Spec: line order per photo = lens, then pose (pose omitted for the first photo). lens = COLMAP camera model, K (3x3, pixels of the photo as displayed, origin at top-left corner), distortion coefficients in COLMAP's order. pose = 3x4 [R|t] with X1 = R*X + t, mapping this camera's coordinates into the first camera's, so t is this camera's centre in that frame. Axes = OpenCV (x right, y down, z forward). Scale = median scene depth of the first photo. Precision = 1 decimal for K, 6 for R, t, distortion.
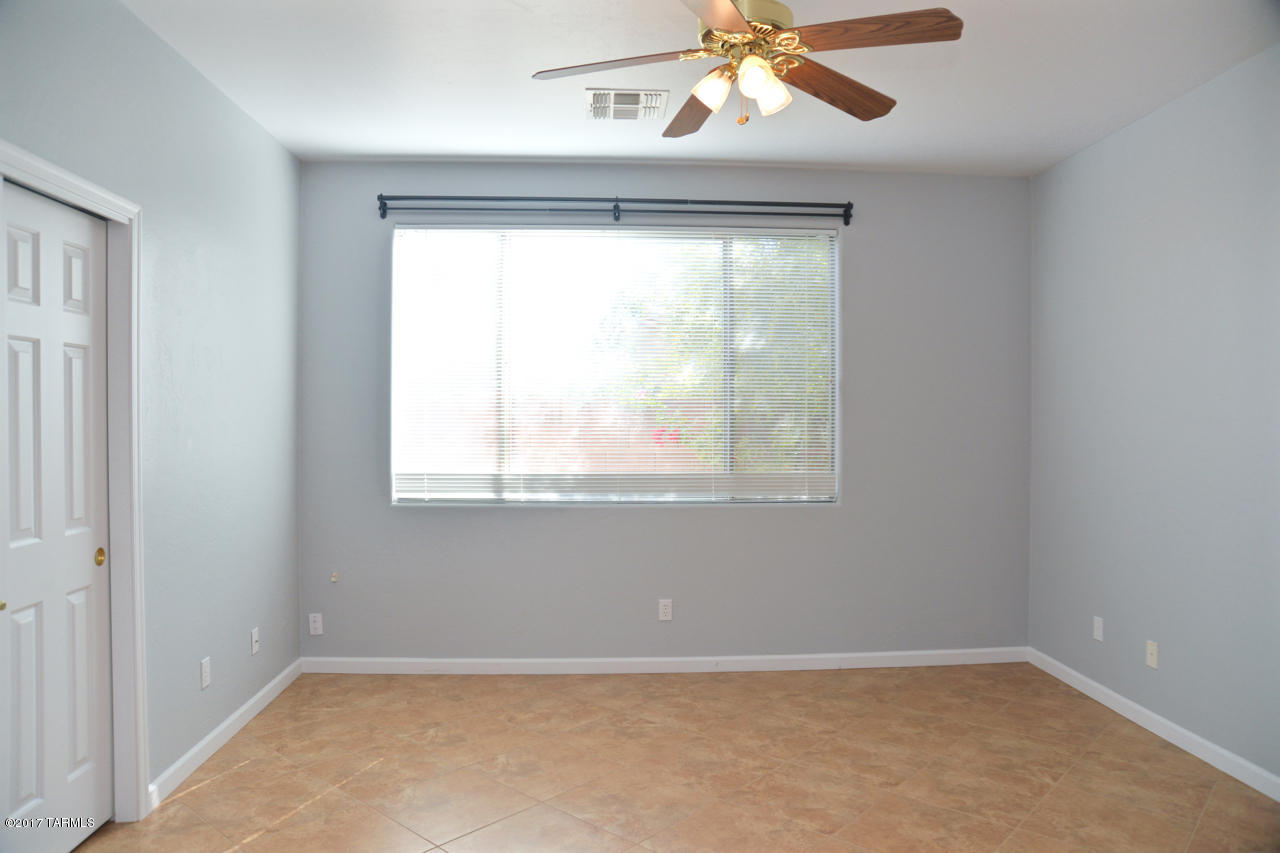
lens RADIAL K [[879.5, 0, 630.8], [0, 879.5, 421.6], [0, 0, 1]] dist [-0.135563, 0.117630]
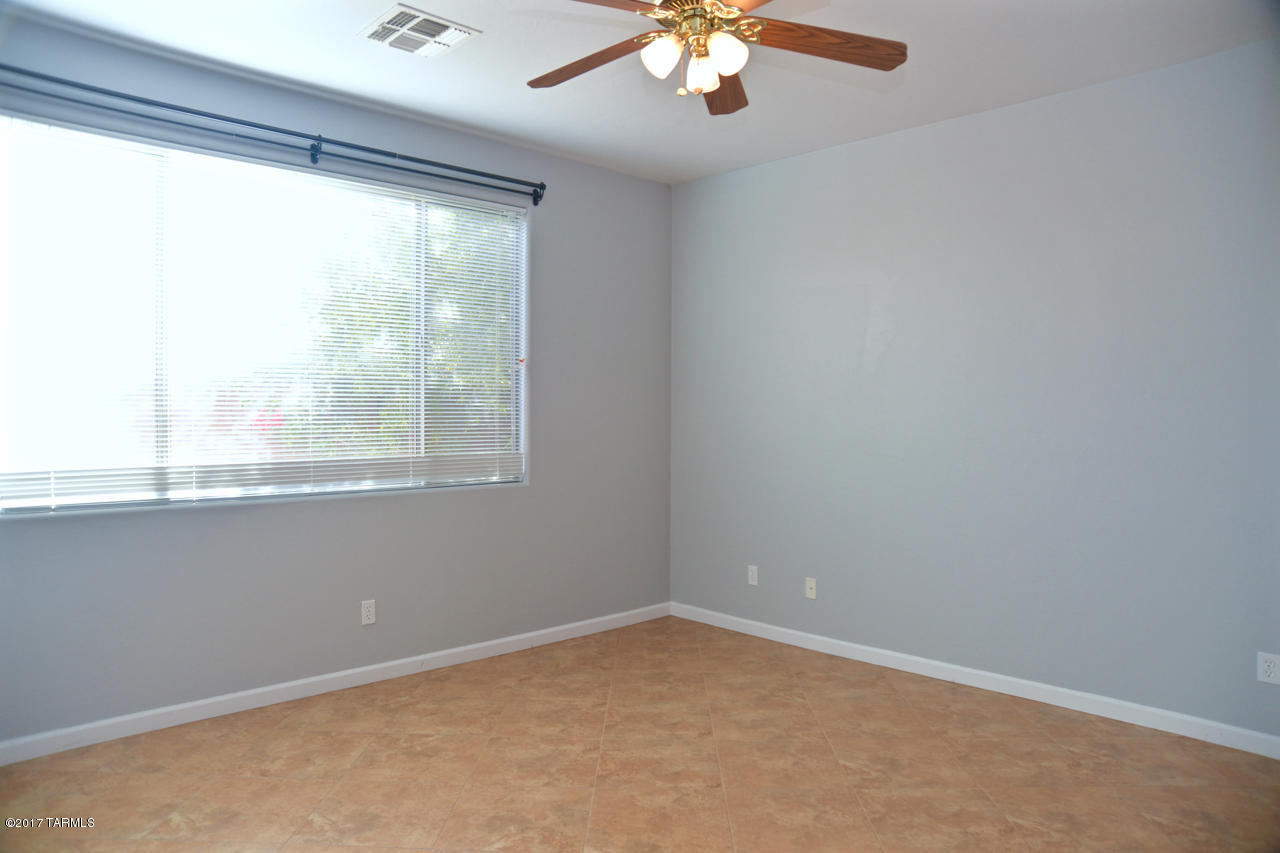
lens RADIAL K [[879.5, 0, 630.8], [0, 879.5, 421.6], [0, 0, 1]] dist [-0.135563, 0.117630]
pose [[0.756740, -0.009495, 0.653648, -0.334944], [0.000082, 0.999896, 0.014429, 0.009434], [-0.653716, -0.010865, 0.756662, 0.166845]]
